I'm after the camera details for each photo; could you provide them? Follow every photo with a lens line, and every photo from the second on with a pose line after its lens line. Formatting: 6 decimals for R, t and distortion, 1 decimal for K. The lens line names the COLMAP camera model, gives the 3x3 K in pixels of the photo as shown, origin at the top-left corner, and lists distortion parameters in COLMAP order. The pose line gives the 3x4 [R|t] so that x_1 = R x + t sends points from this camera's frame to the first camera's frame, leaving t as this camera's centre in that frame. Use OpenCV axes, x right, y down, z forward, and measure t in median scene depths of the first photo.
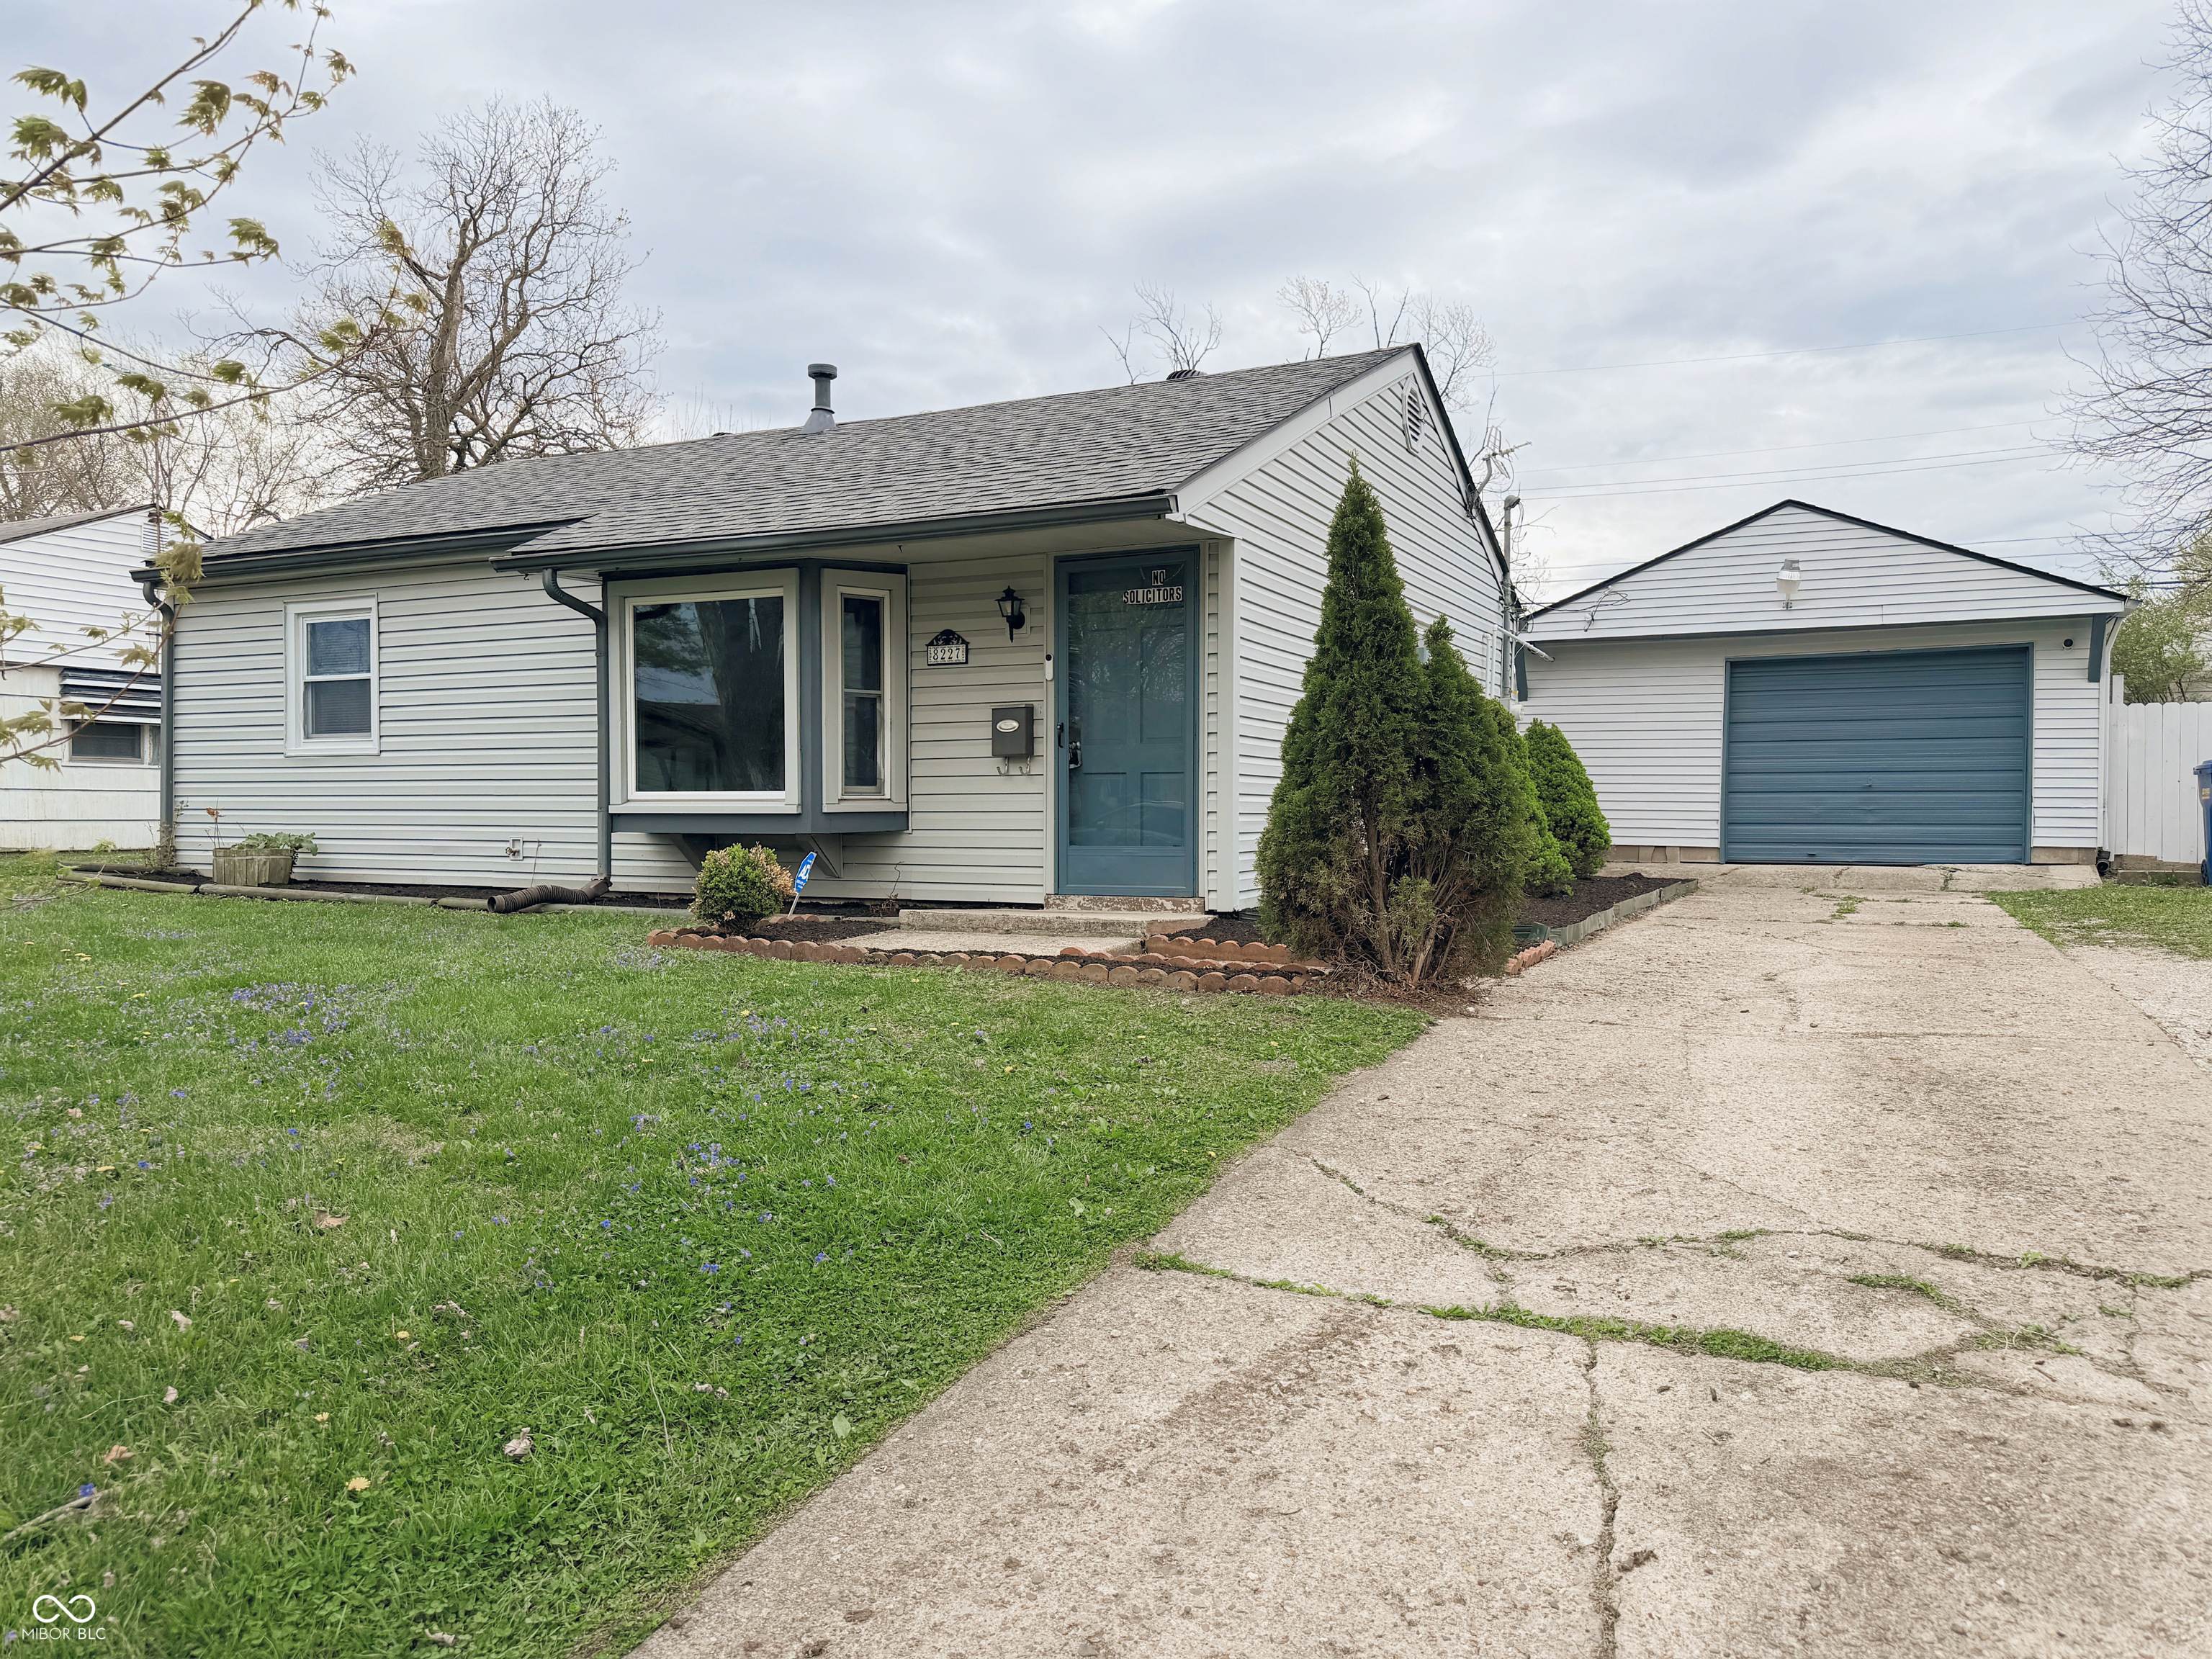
lens RADIAL K [[1553.7, 0, 1105.9], [0, 1553.7, 829.5], [0, 0, 1]] dist [0.040757, -0.003739]
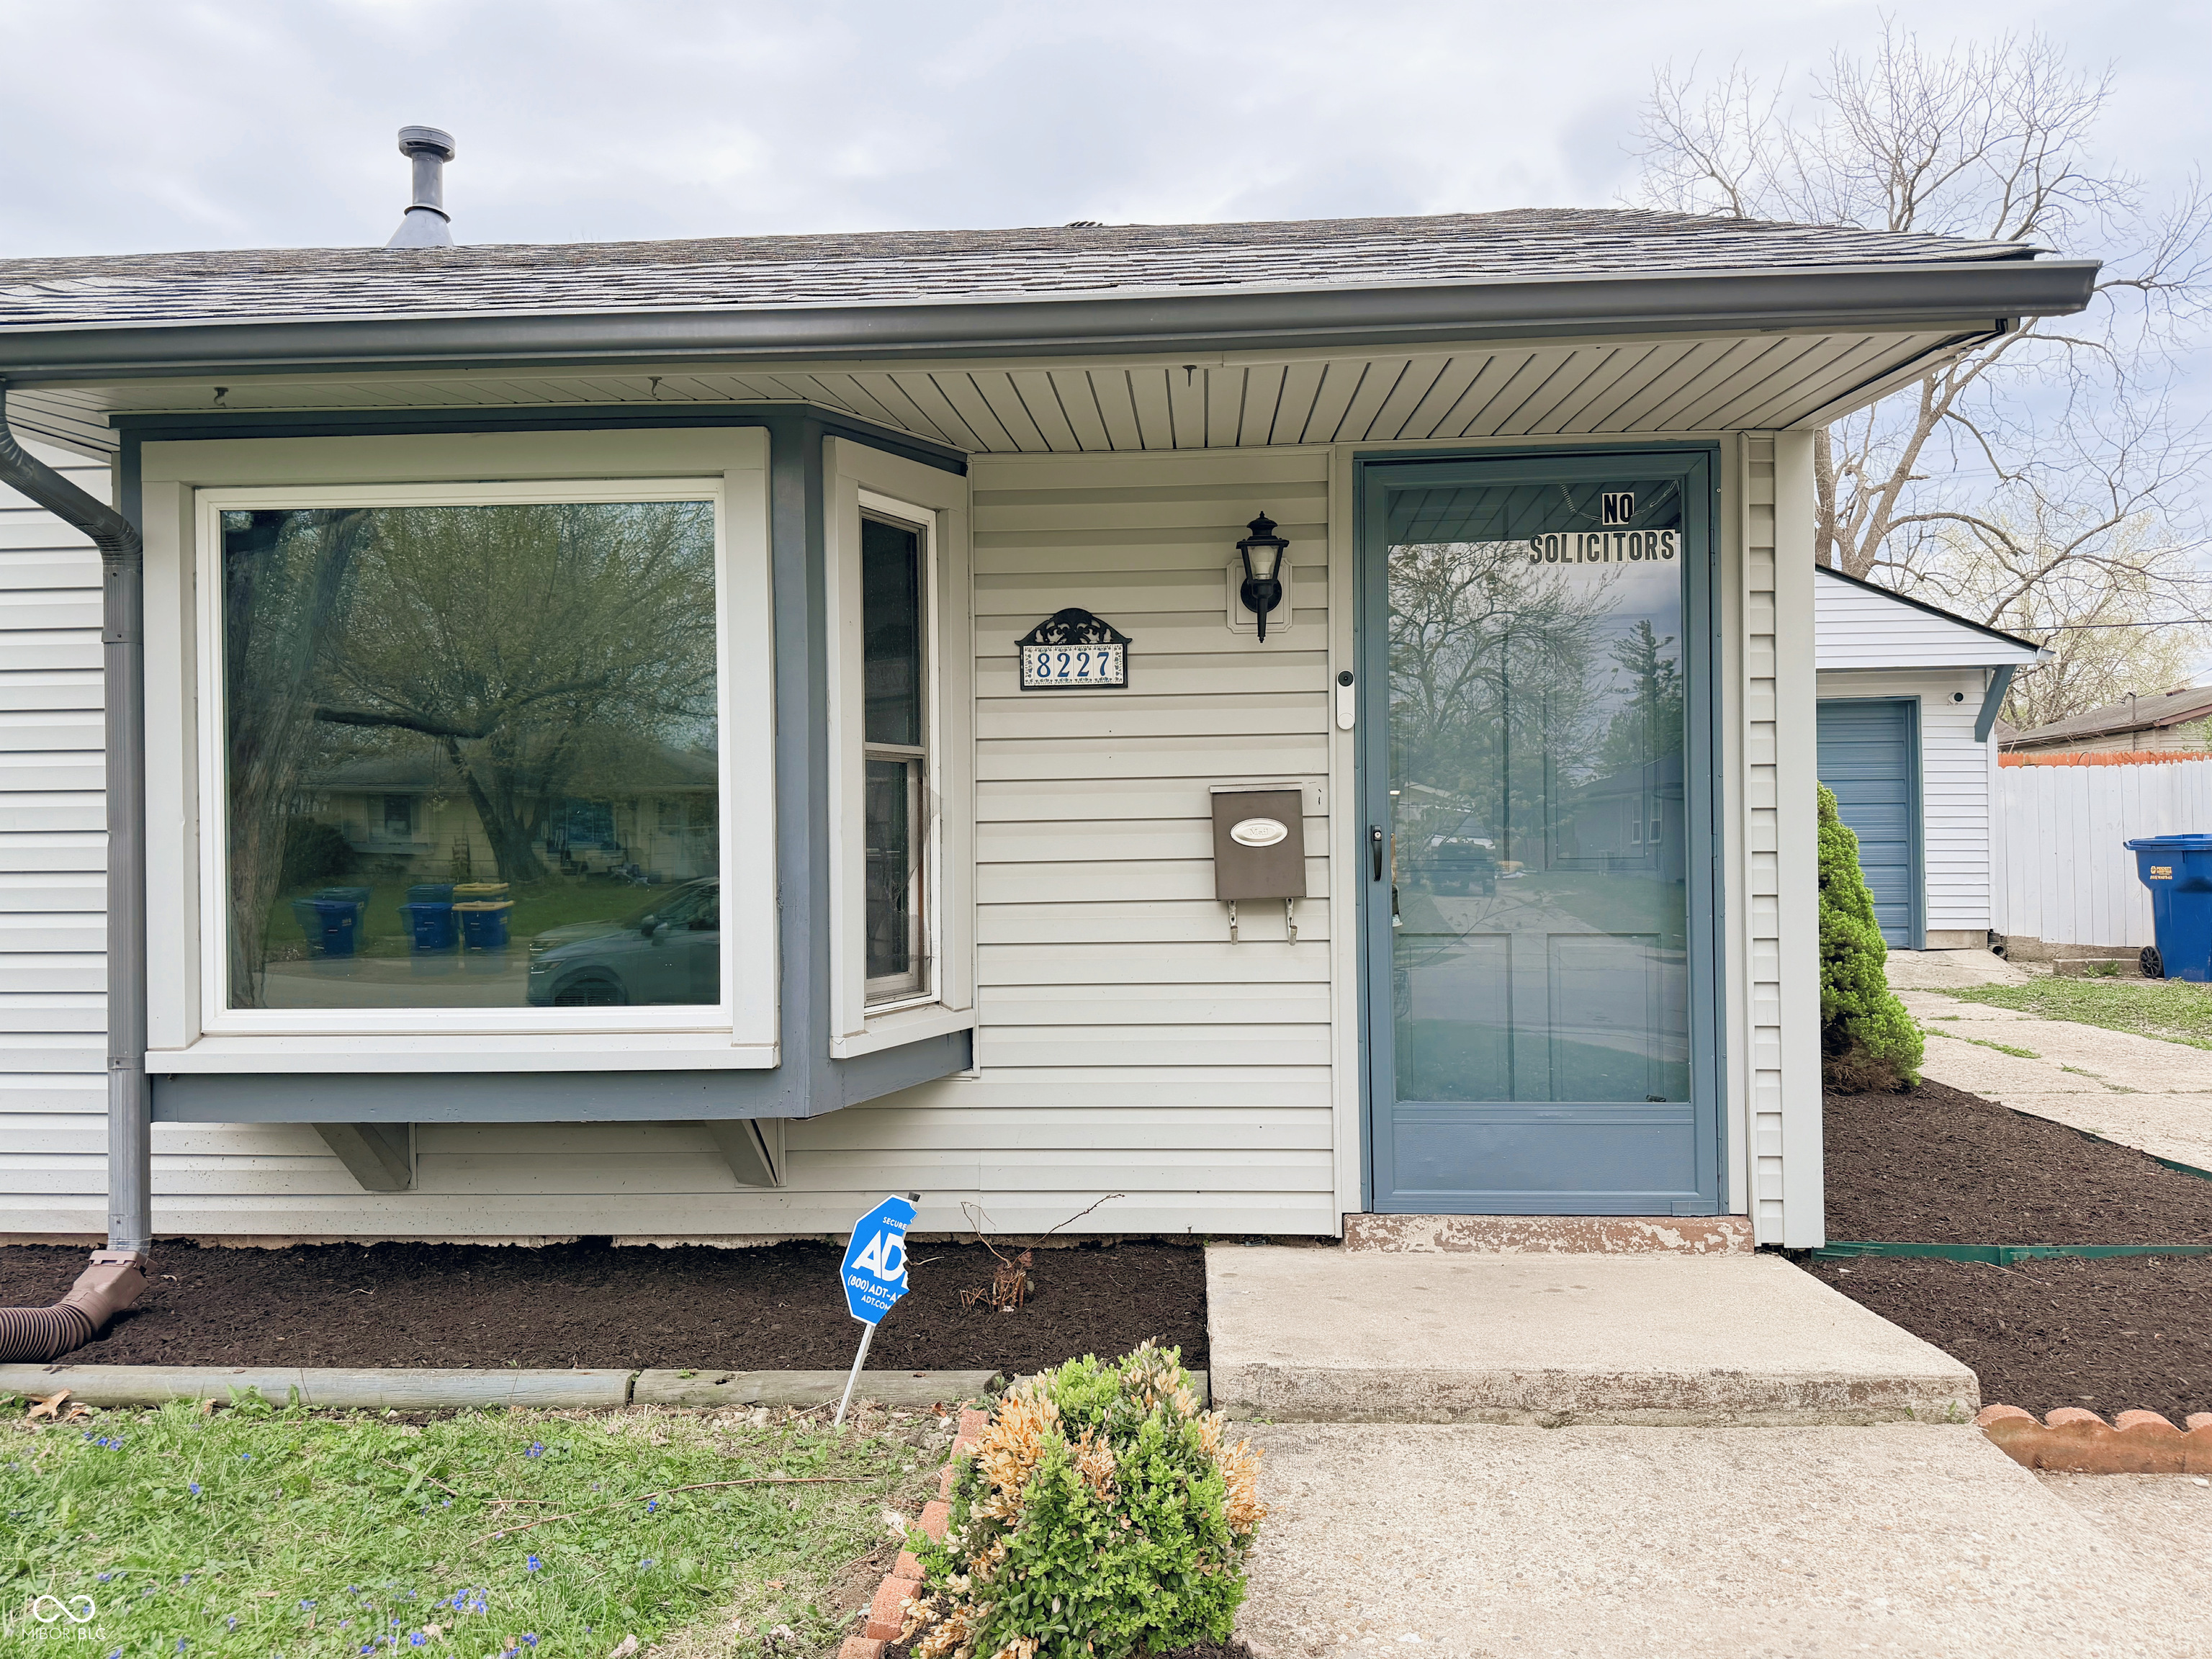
lens RADIAL K [[1553.7, 0, 1107.8], [0, 1553.7, 831.4], [0, 0, 1]] dist [0.040757, -0.003739]
pose [[0.921297, -0.009326, 0.388747, -0.263807], [0.016887, 0.999729, -0.016037, -0.059132], [-0.388492, 0.021339, 0.921205, 0.597940]]
